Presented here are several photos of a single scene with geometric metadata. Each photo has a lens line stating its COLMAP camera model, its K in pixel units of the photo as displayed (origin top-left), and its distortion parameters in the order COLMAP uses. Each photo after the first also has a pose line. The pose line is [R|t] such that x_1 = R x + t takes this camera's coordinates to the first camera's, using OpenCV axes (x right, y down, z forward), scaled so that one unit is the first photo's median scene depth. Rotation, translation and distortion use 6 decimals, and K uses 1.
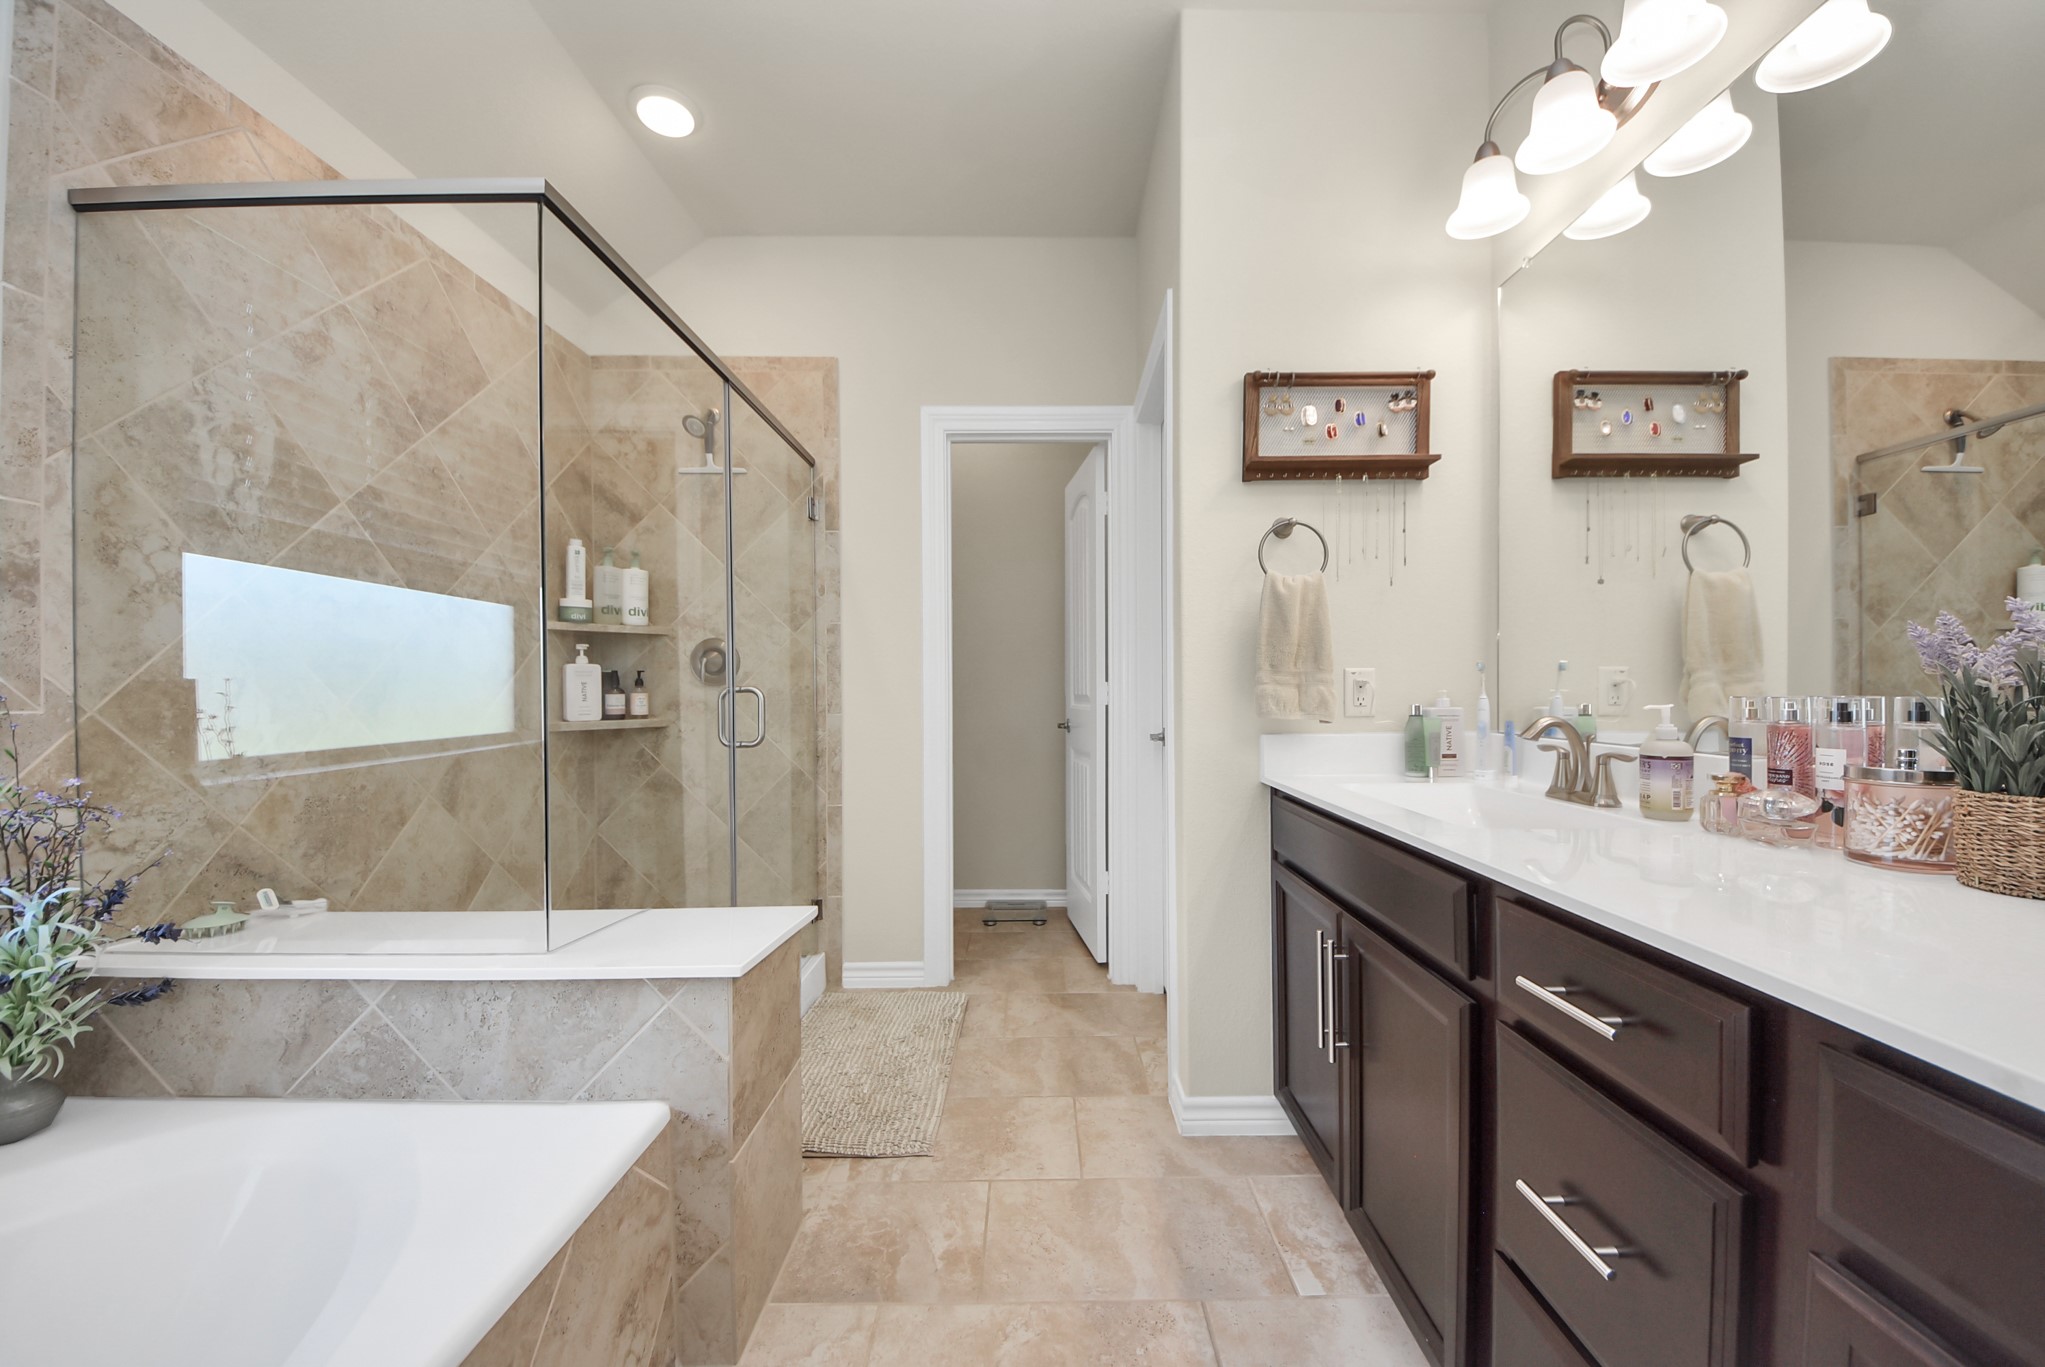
lens RADIAL K [[745.5, 0, 1032.4], [0, 745.5, 692.6], [0, 0, 1]] dist [0.000886, -0.000434]
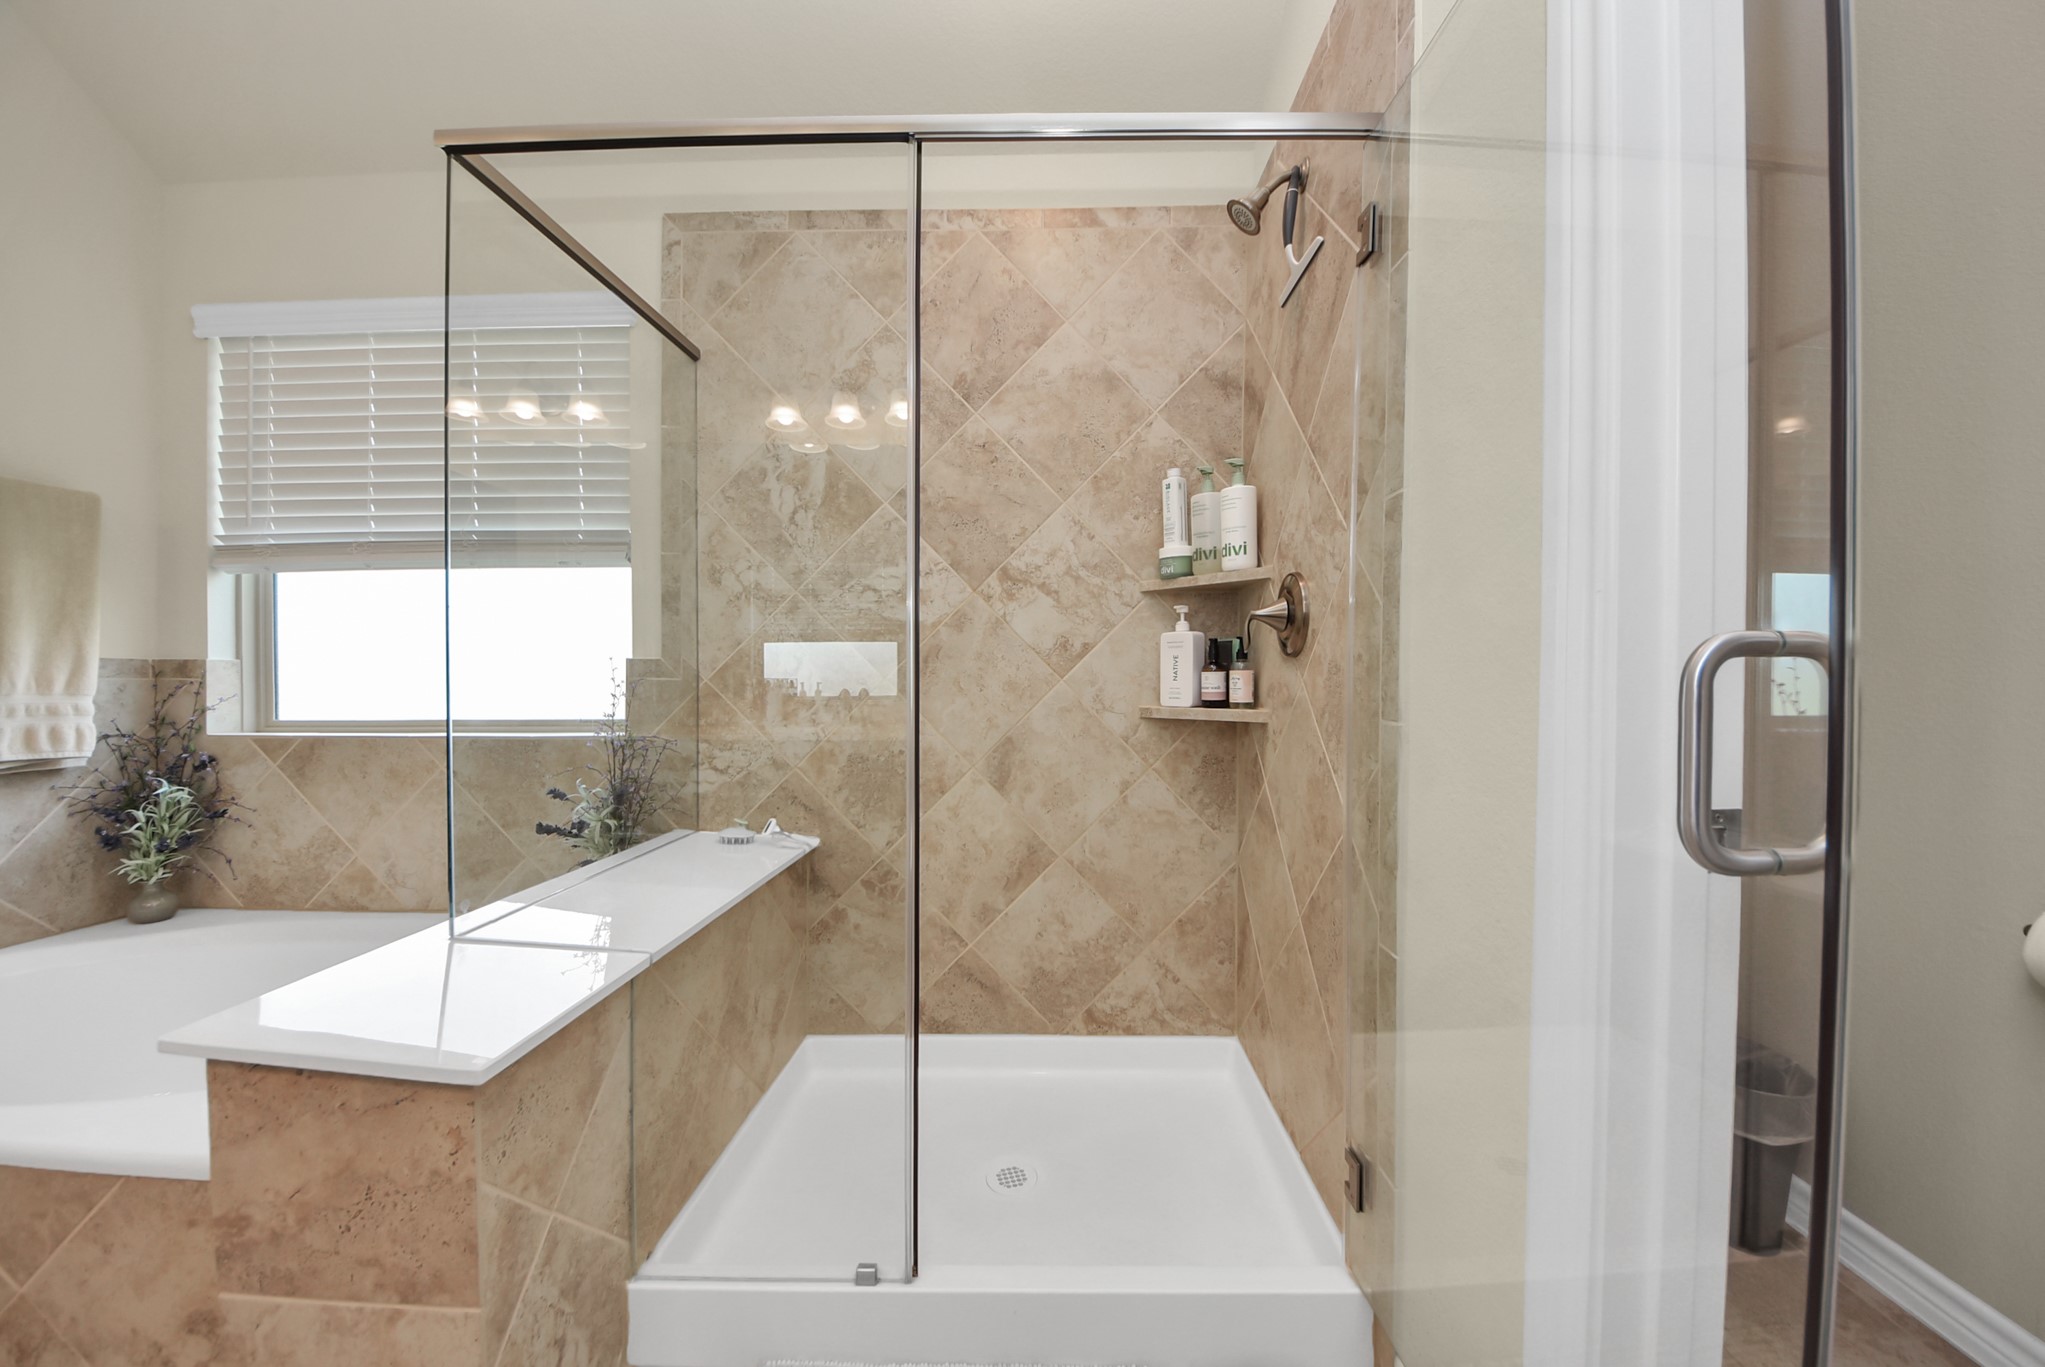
lens RADIAL K [[745.5, 0, 1031.4], [0, 745.5, 691.9], [0, 0, 1]] dist [0.000886, -0.000434]
pose [[0.005443, 0.028303, -0.999585, 0.207200], [-0.003118, 0.999595, 0.028286, 0.002809], [0.999980, 0.002963, 0.005529, 1.100140]]
